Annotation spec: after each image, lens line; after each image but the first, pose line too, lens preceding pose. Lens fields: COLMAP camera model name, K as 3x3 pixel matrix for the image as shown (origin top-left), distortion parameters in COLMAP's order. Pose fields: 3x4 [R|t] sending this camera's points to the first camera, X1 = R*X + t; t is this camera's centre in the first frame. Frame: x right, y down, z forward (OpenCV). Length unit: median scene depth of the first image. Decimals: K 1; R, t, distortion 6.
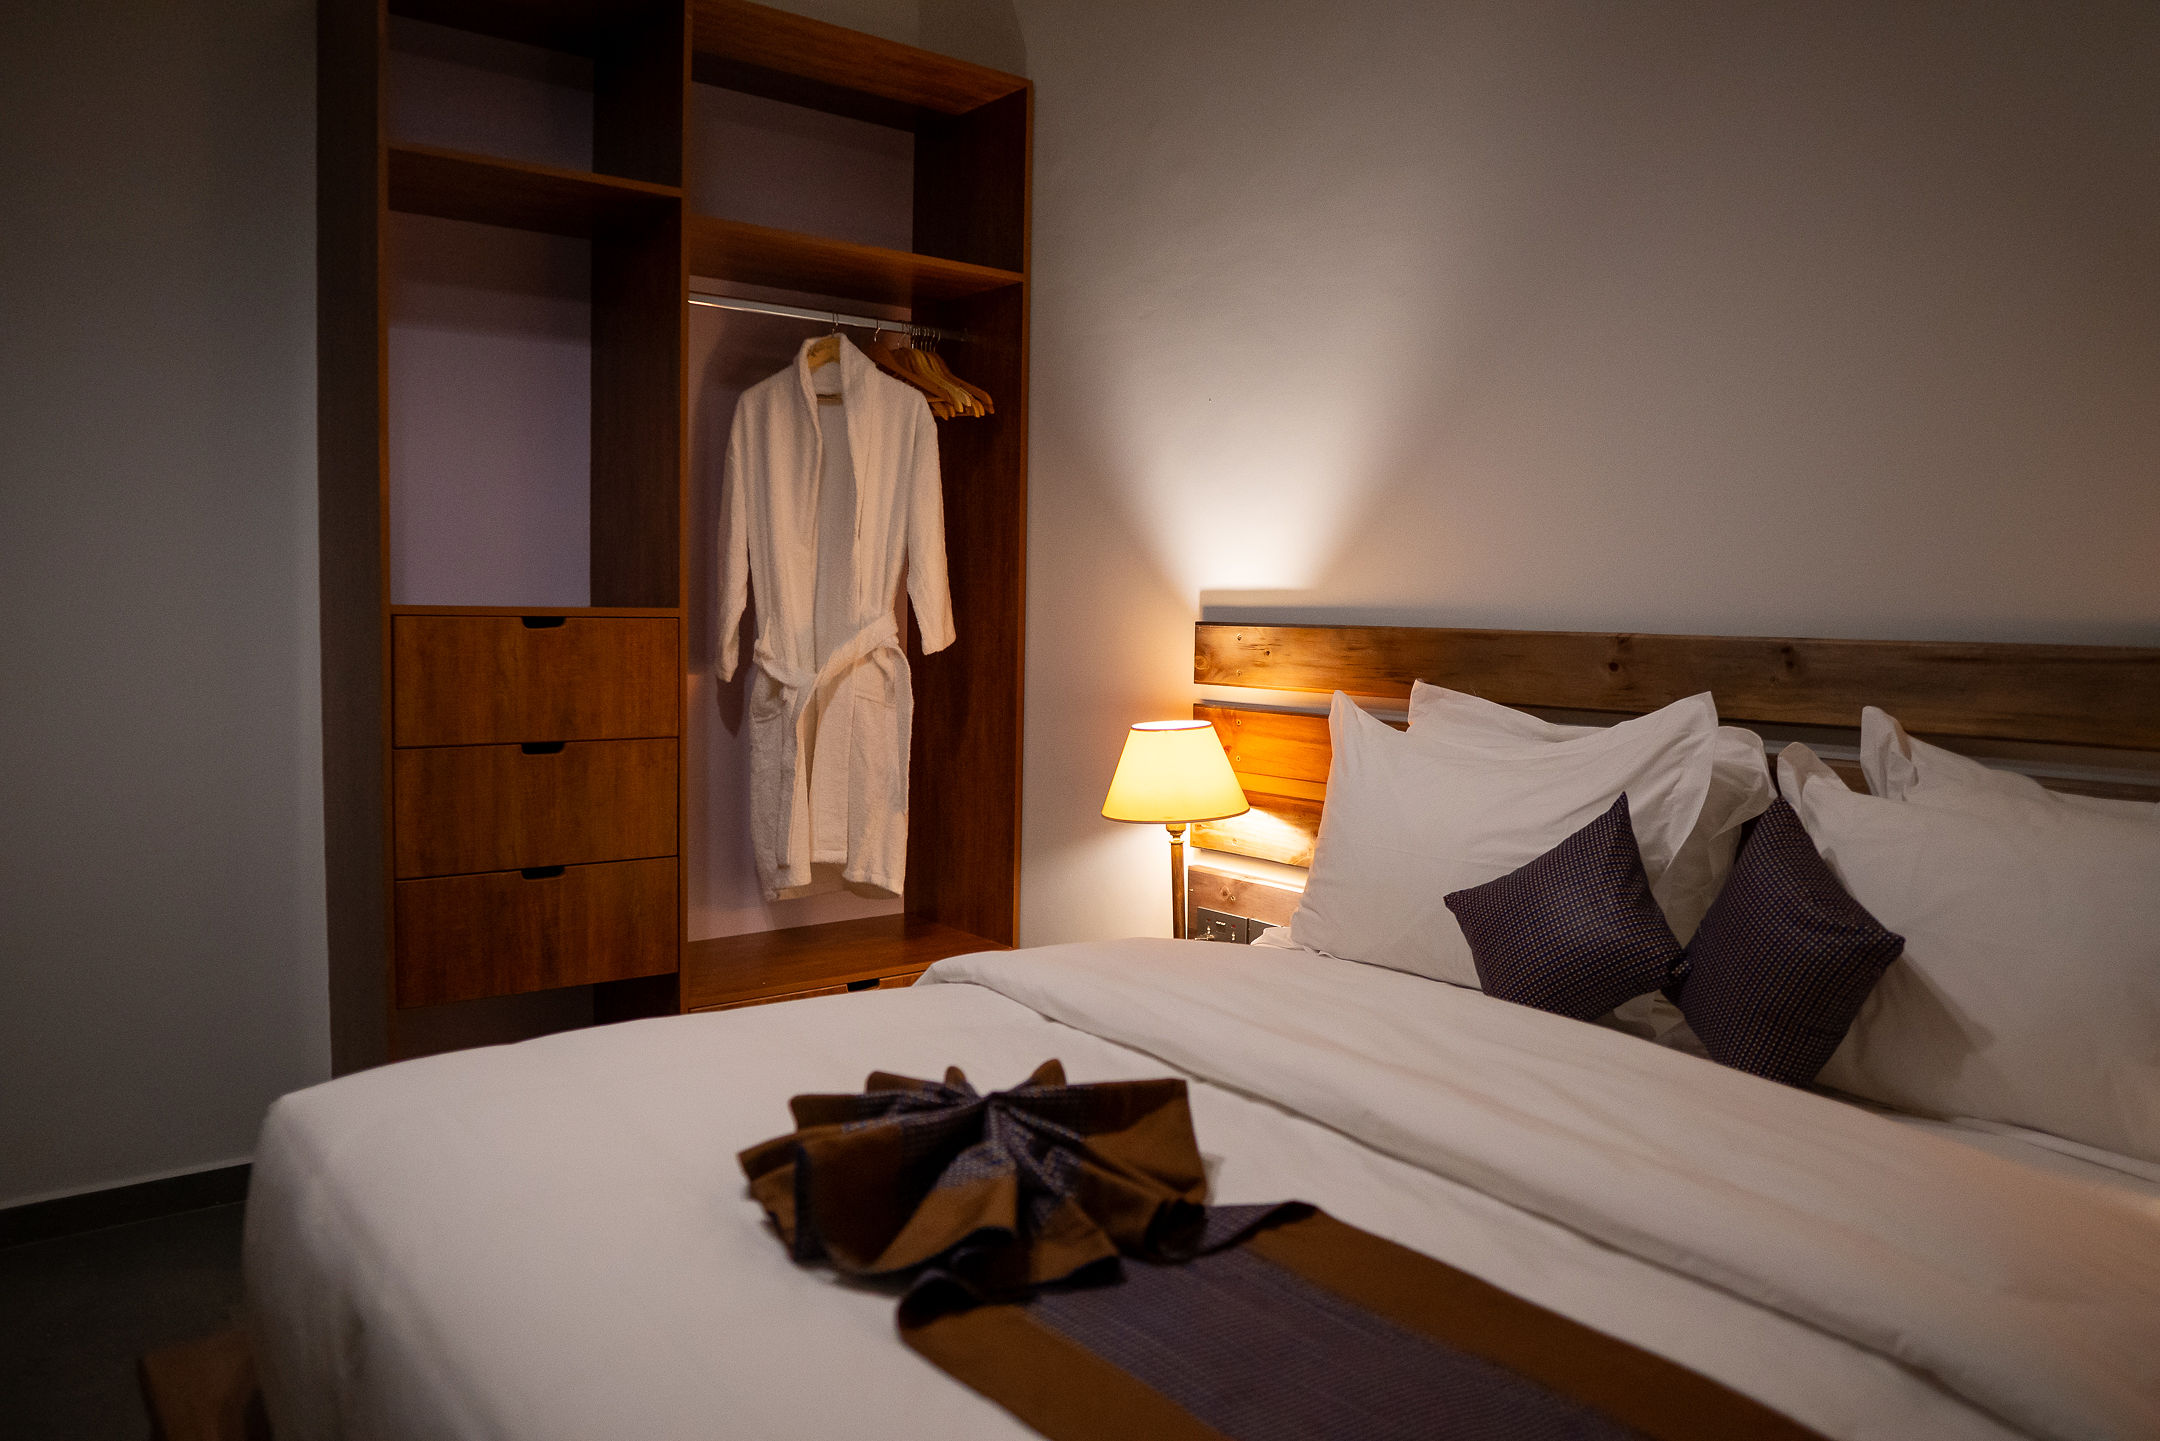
lens RADIAL K [[1520.2, 0, 1080.0], [0, 1520.2, 720.5], [0, 0, 1]] dist [-0.108908, 0.067005]
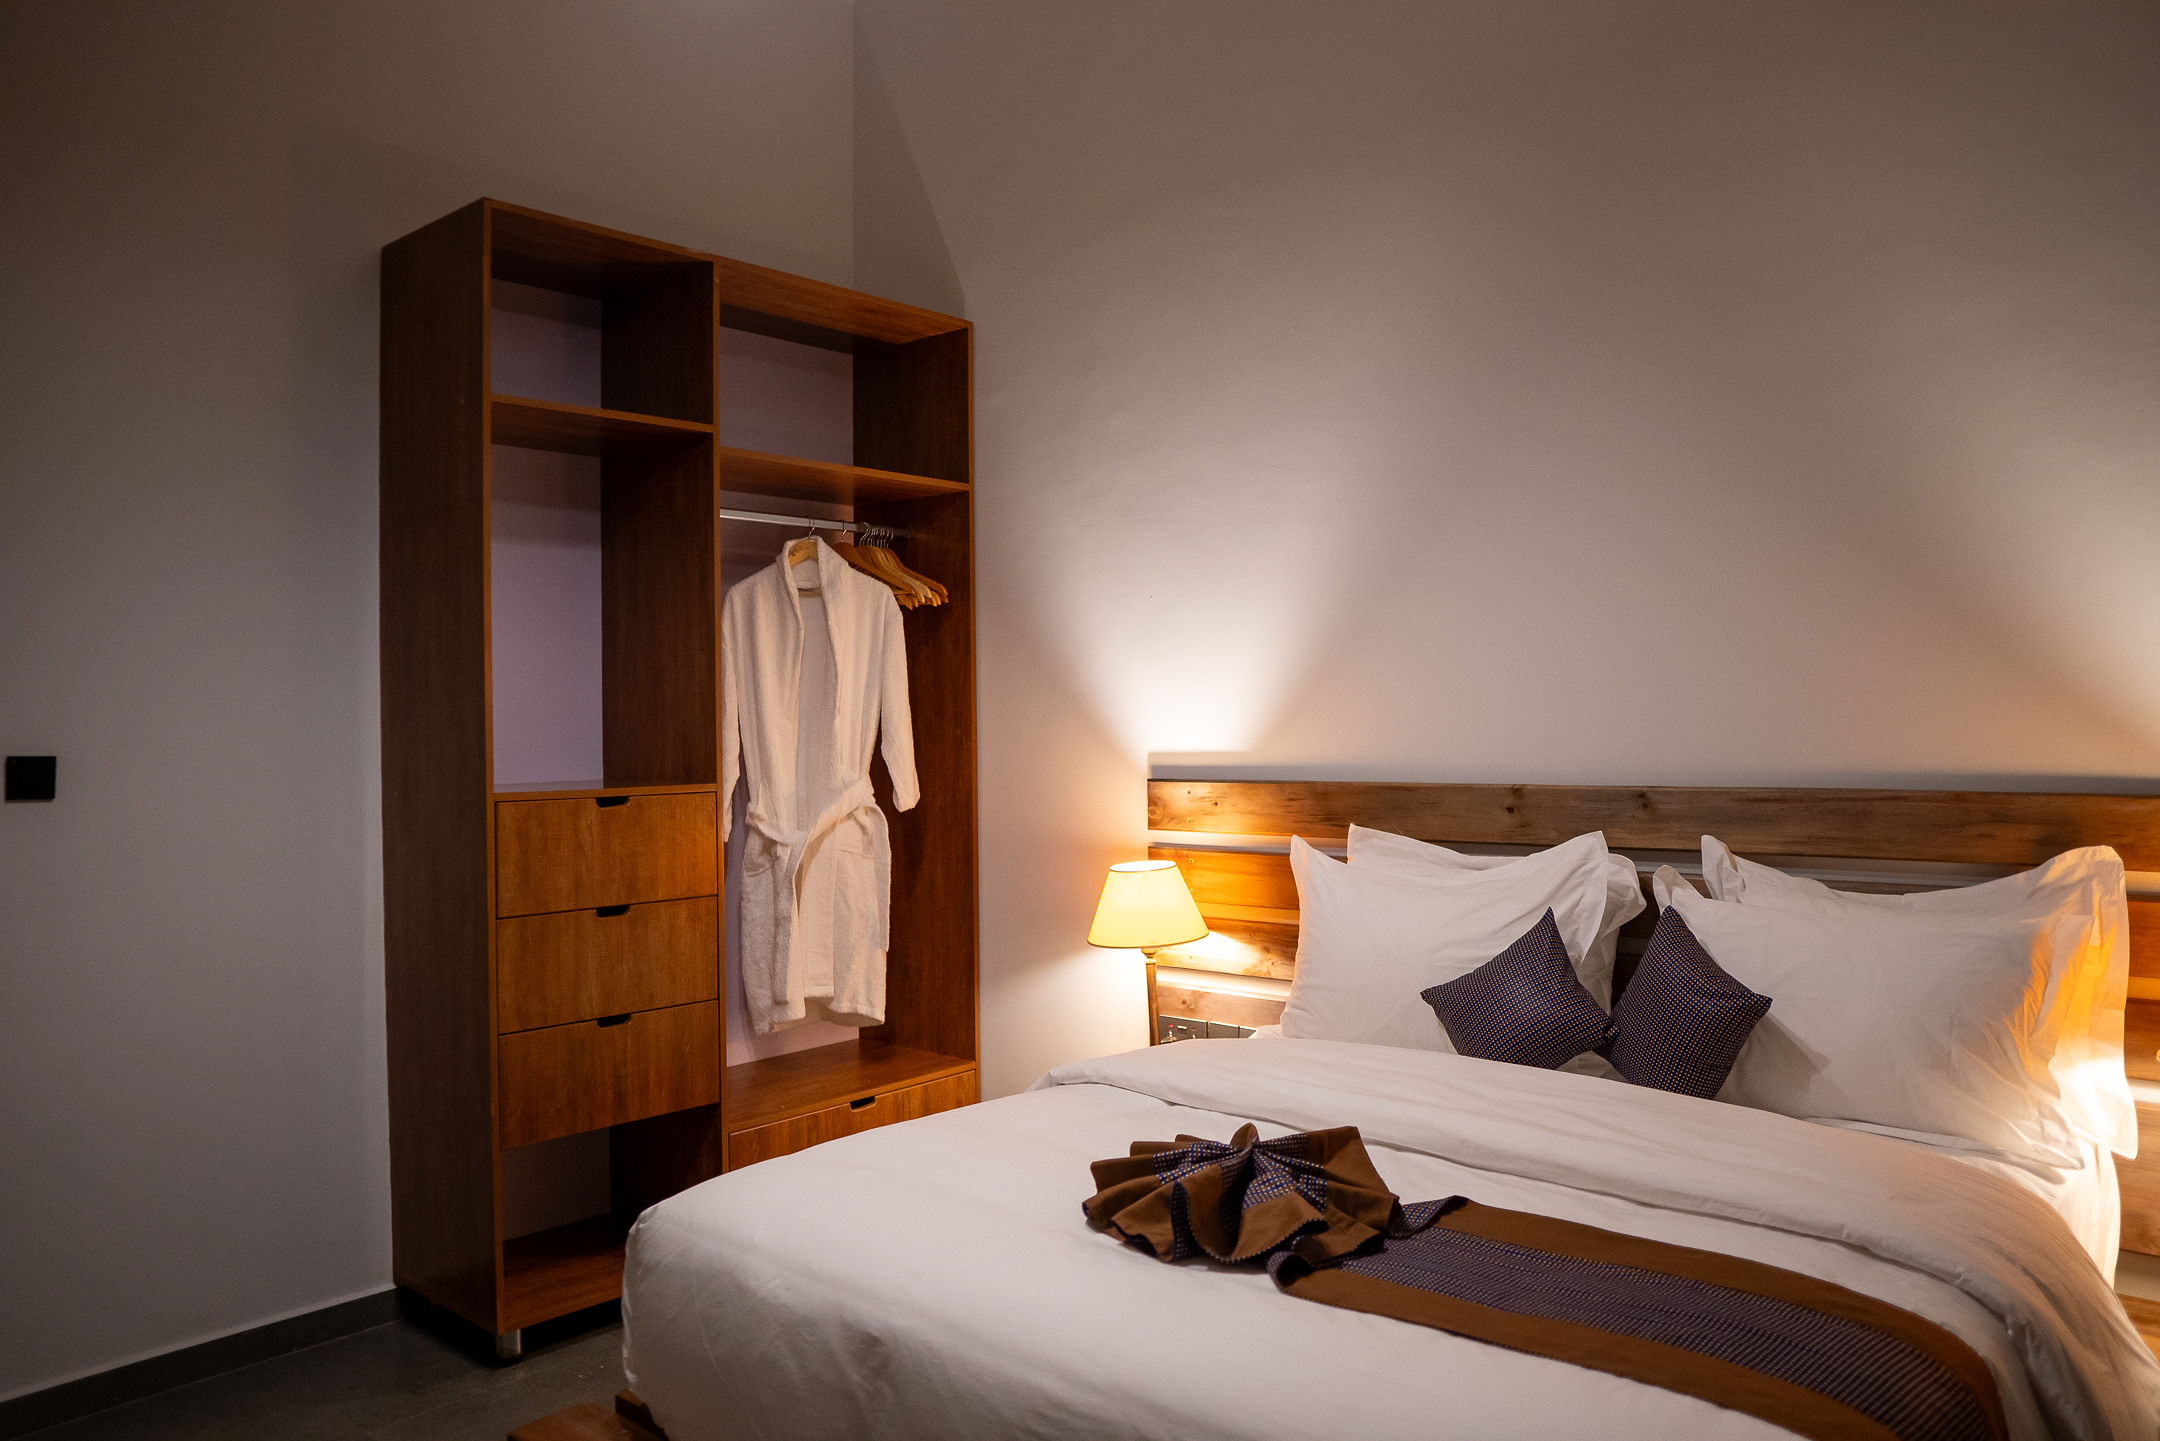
lens RADIAL K [[1520.2, 0, 1080.0], [0, 1520.2, 720.5], [0, 0, 1]] dist [-0.108908, 0.067005]
pose [[0.982275, -0.029321, 0.185140, -0.215585], [0.042824, 0.996672, -0.069357, -0.031797], [-0.182490, 0.076056, 0.980262, -0.198876]]
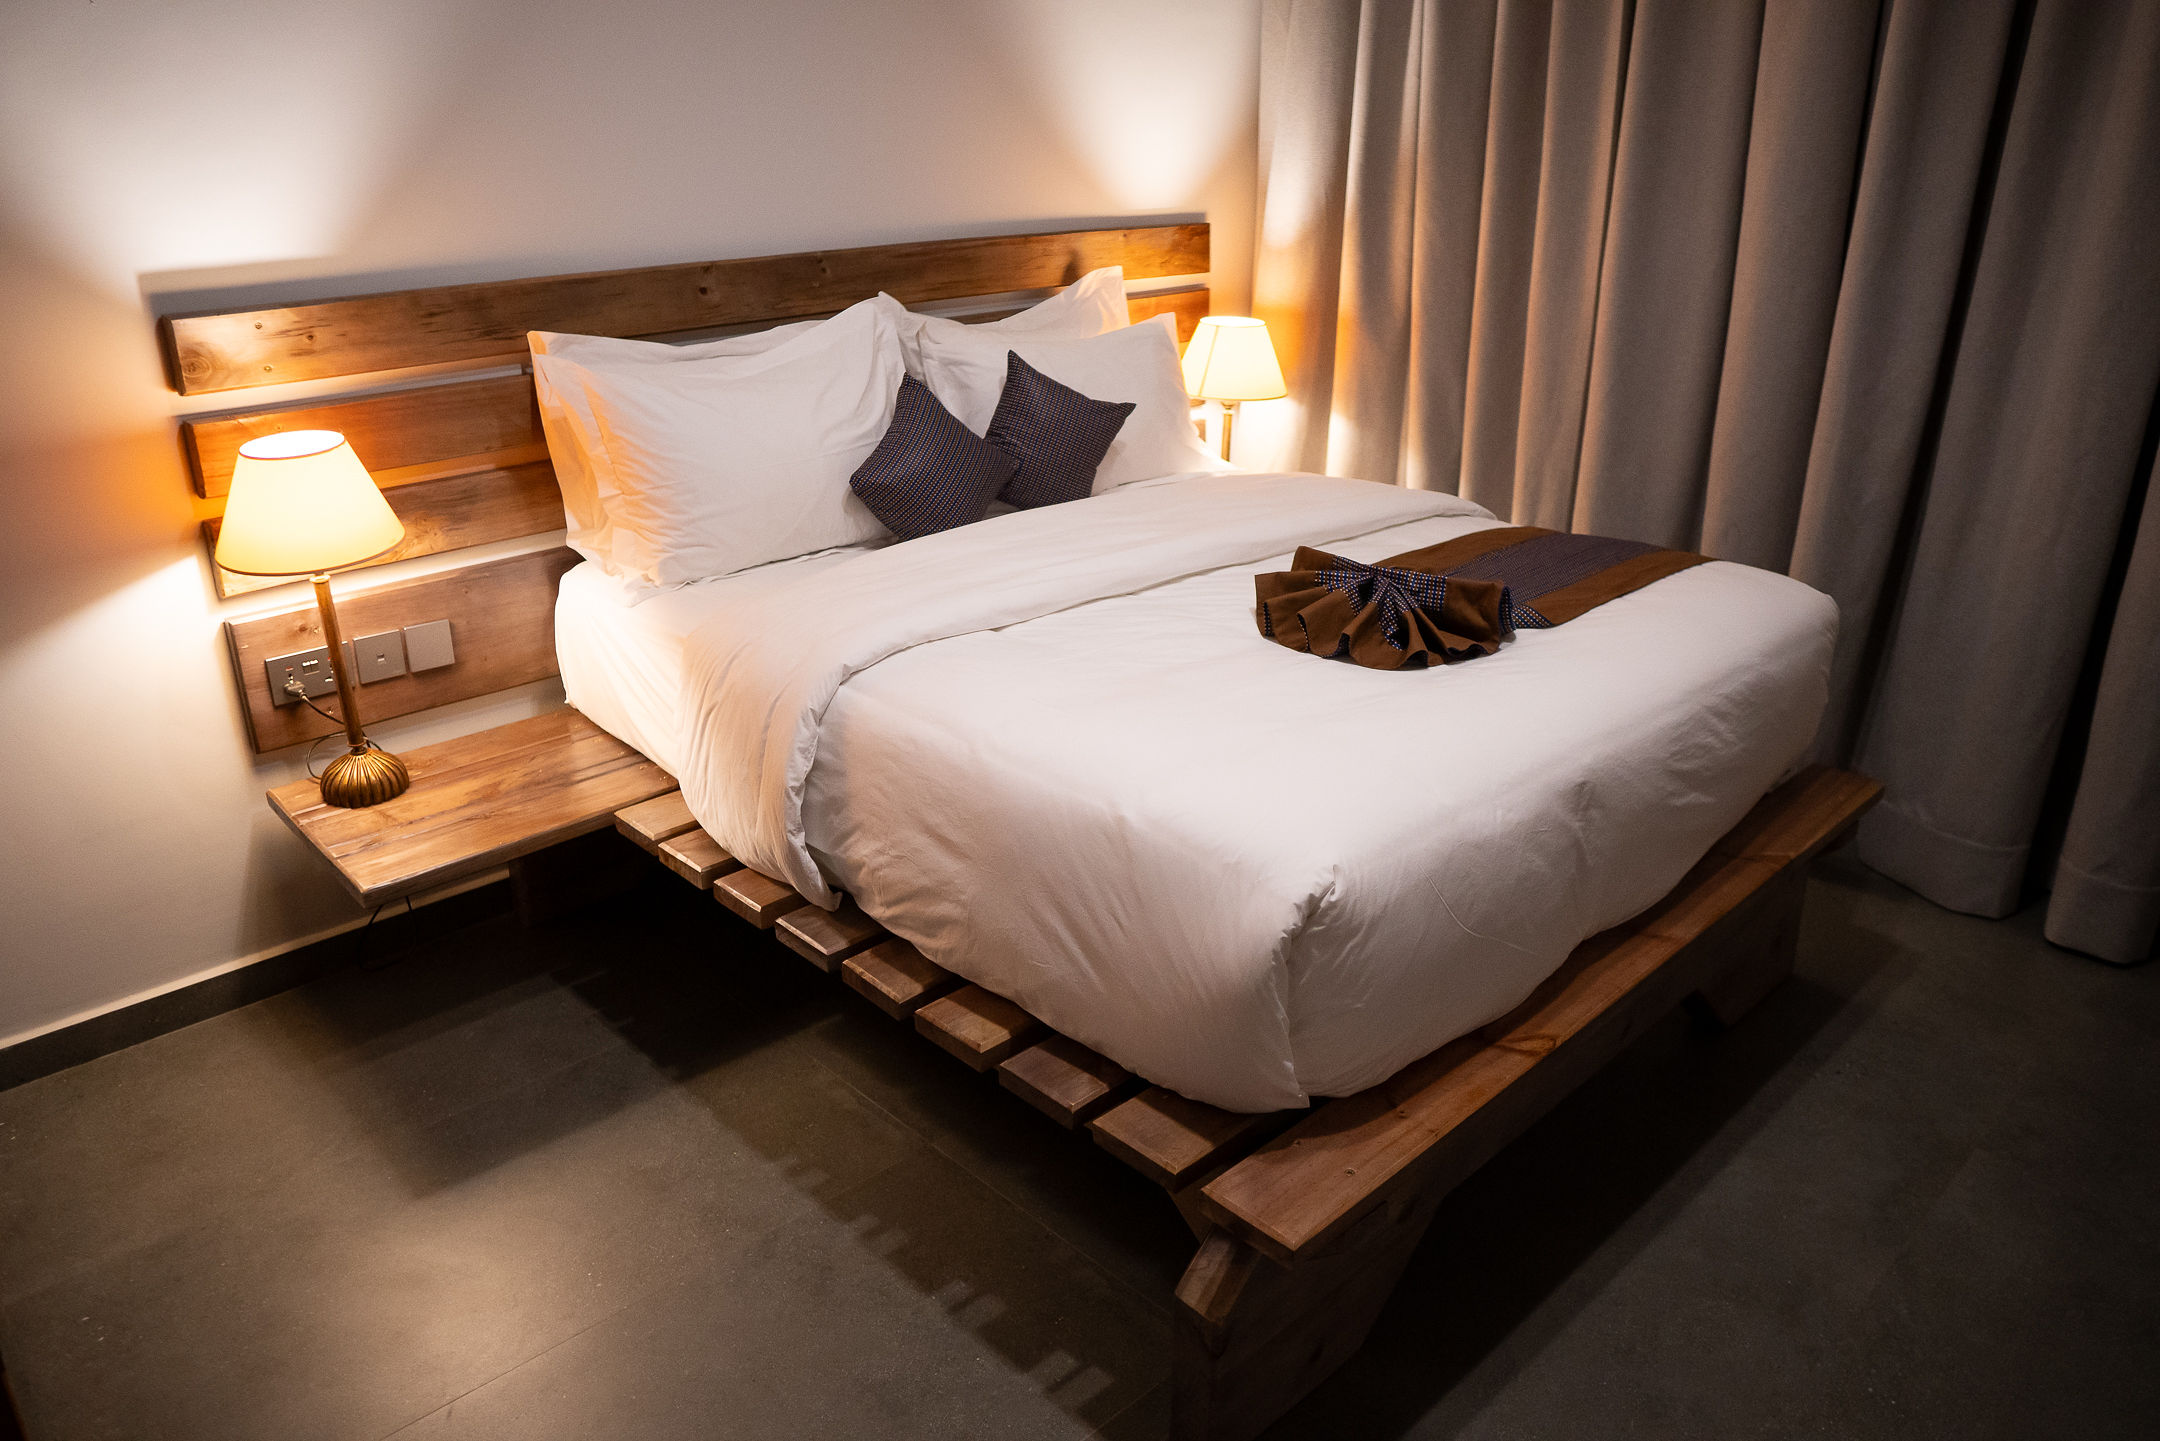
lens RADIAL K [[1520.2, 0, 1080.0], [0, 1520.2, 720.5], [0, 0, 1]] dist [-0.108908, 0.067005]
pose [[-0.082080, -0.389500, 0.917362, -0.773135], [0.080080, 0.914914, 0.395626, -0.144096], [-0.993403, 0.105935, -0.043905, 0.641729]]
